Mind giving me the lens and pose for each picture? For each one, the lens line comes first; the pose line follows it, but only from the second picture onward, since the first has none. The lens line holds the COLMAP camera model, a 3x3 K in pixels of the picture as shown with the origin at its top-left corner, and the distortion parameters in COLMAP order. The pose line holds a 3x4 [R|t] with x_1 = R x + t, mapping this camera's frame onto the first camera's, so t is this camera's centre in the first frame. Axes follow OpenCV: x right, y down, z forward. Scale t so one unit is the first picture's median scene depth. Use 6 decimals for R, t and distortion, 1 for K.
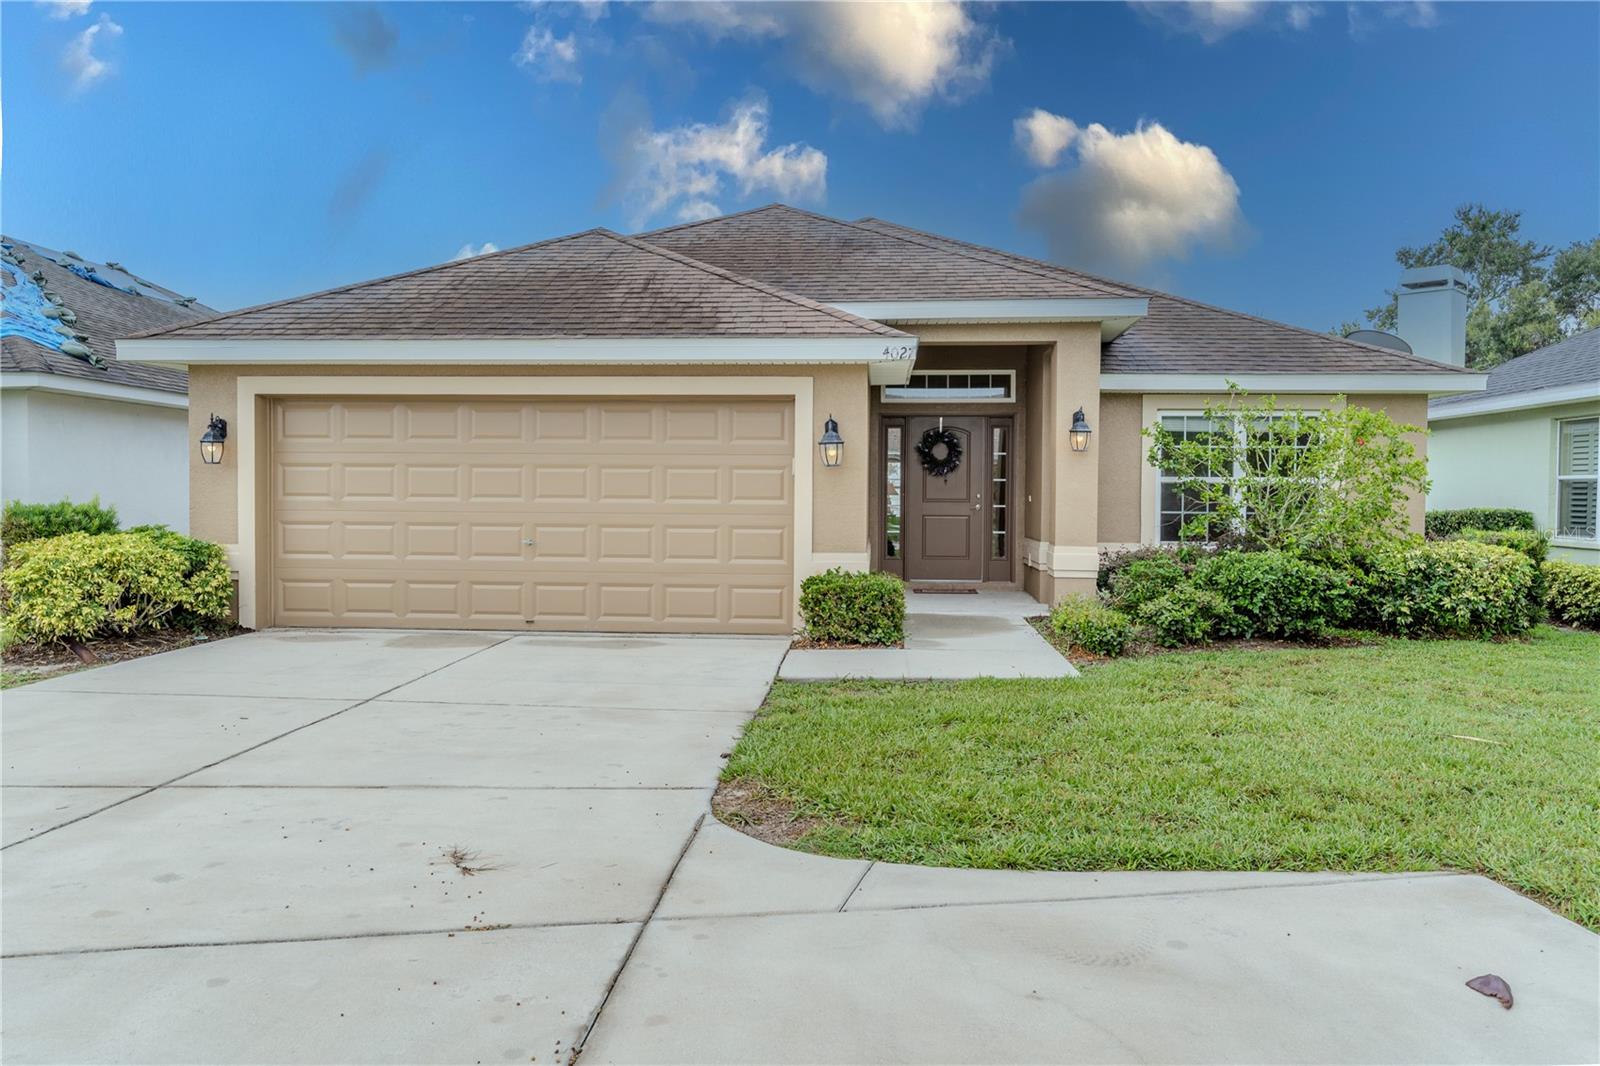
lens RADIAL K [[1119.6, 0, 800.2], [0, 1119.6, 520.5], [0, 0, 1]] dist [0.009436, -0.003485]
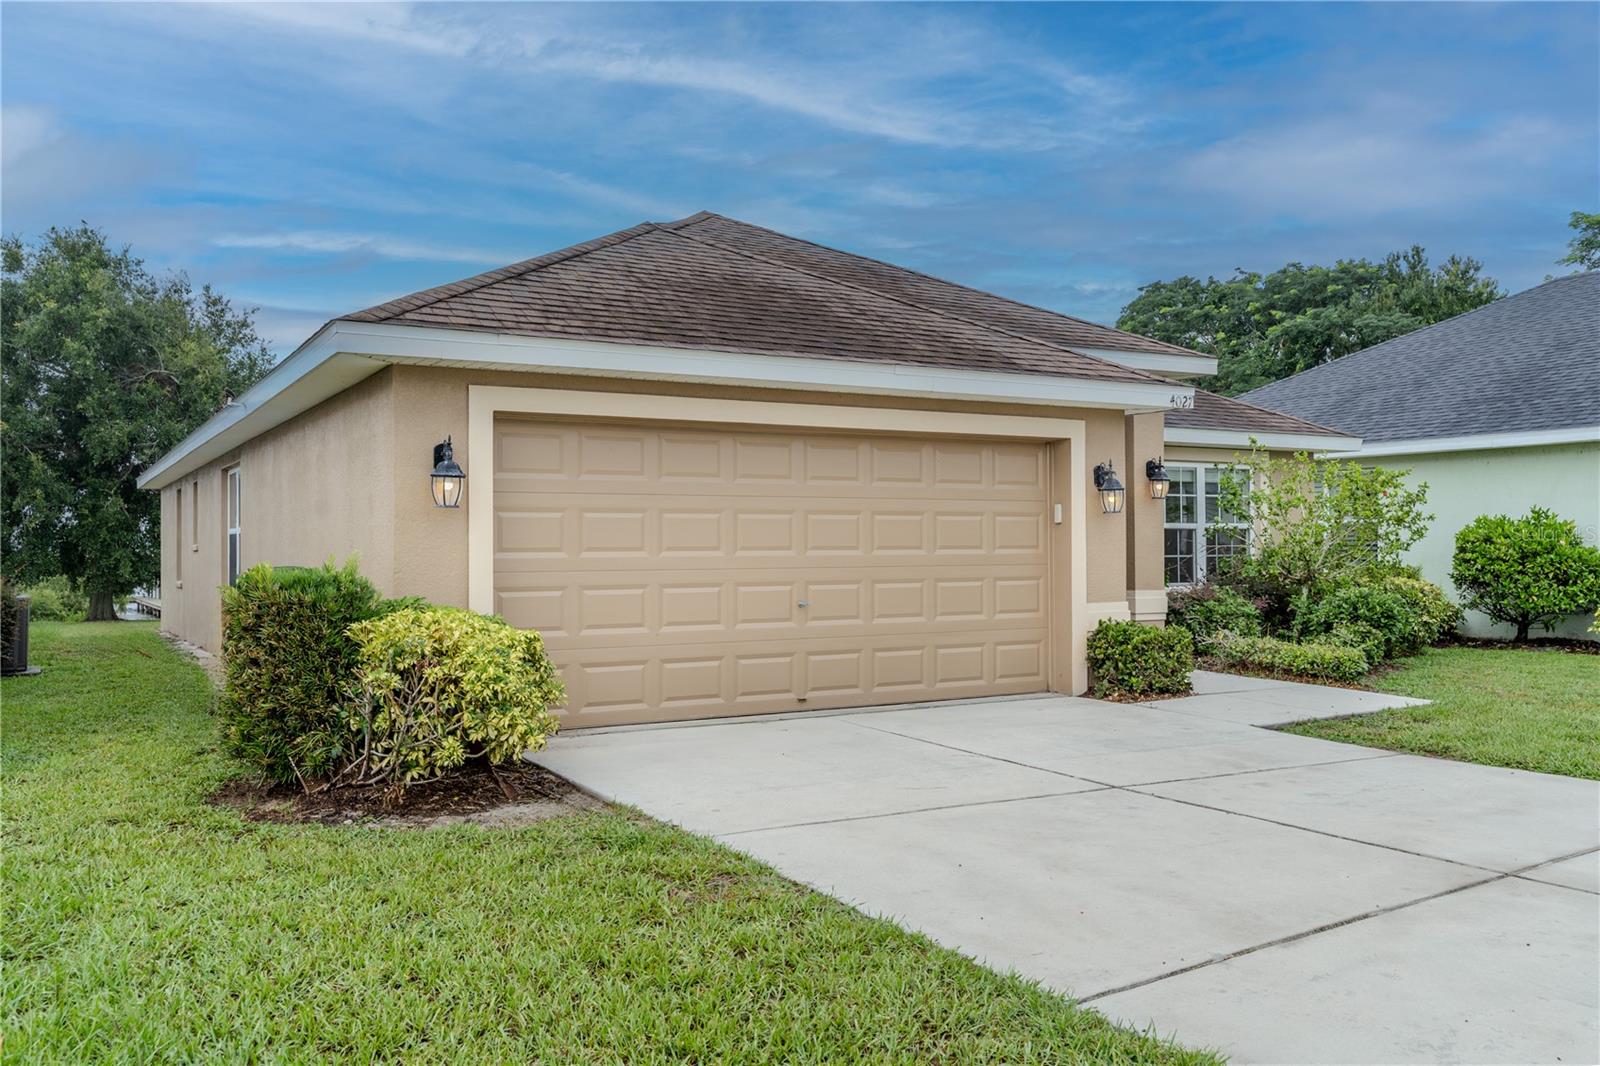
lens RADIAL K [[1284.6, 0, 796.9], [0, 1284.6, 543.2], [0, 0, 1]] dist [0.003044, -0.000580]
pose [[0.832614, -0.010040, 0.553763, -0.772348], [0.020304, 0.999717, -0.012402, -0.013862], [-0.553482, 0.021570, 0.832582, 0.210636]]
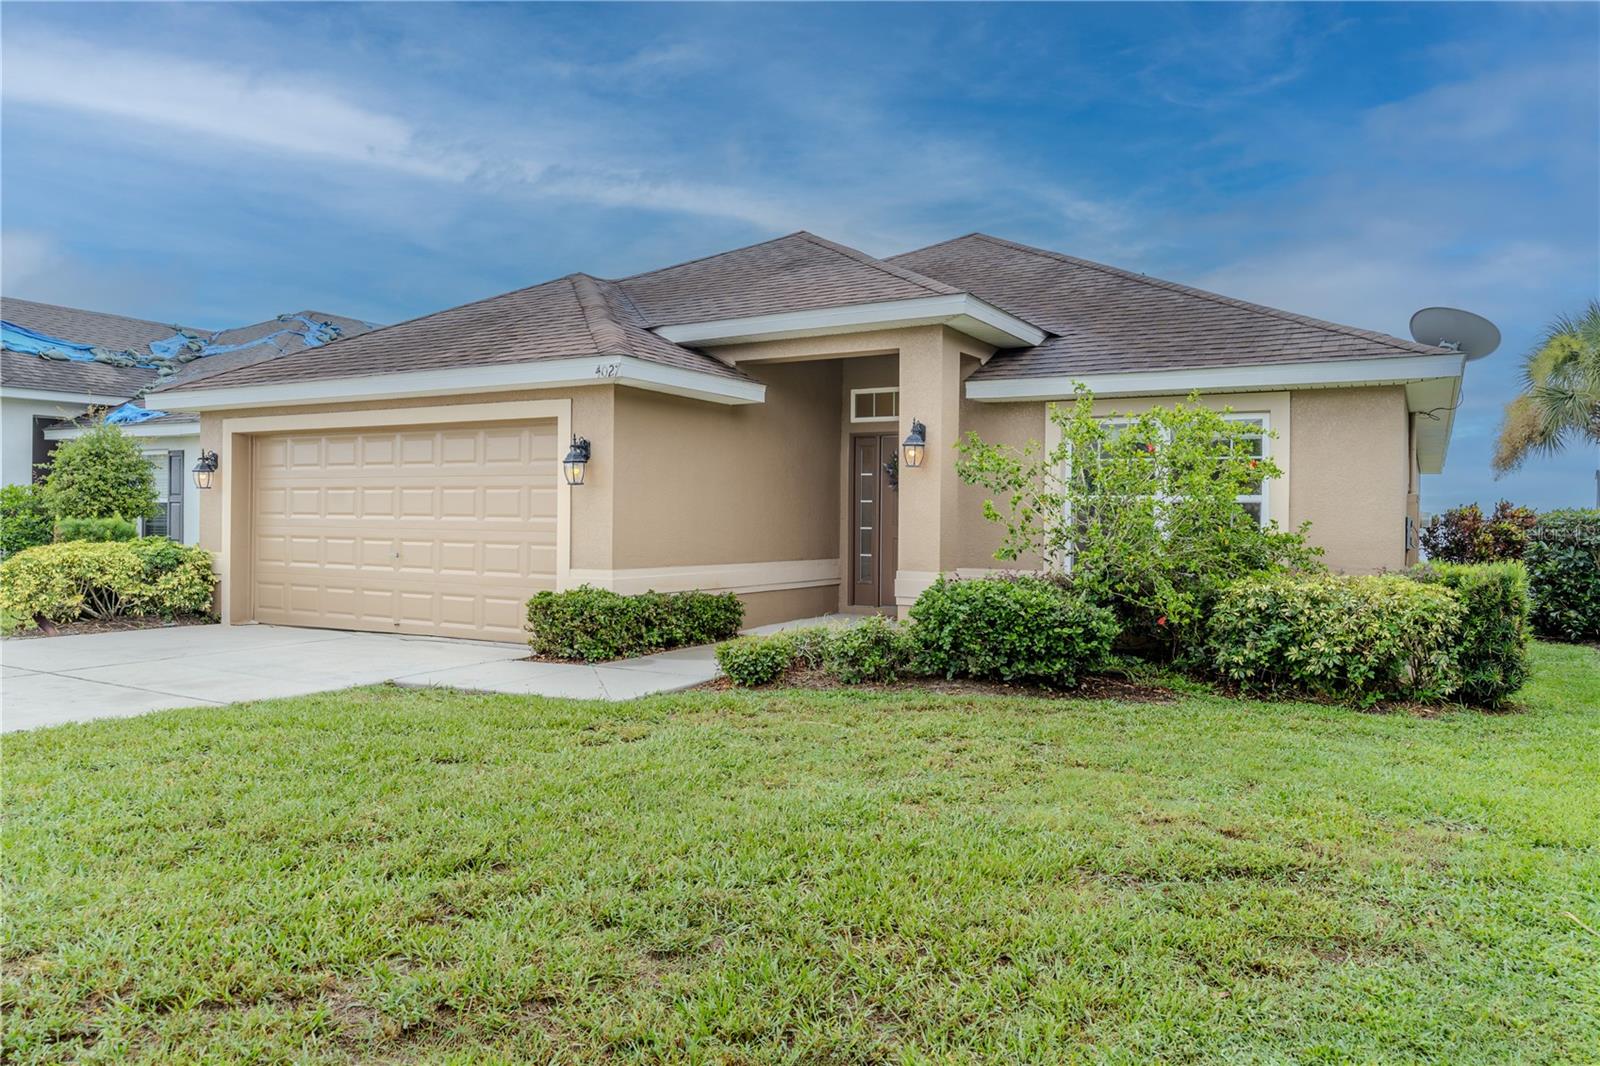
lens RADIAL K [[1131.0, 0, 801.1], [0, 1131.0, 526.1], [0, 0, 1]] dist [0.004294, 0.003788]
pose [[0.897209, 0.006441, -0.441559, 0.638425], [-0.014500, 0.999784, -0.014879, 0.001449], [0.441368, 0.019752, 0.897109, 0.147322]]
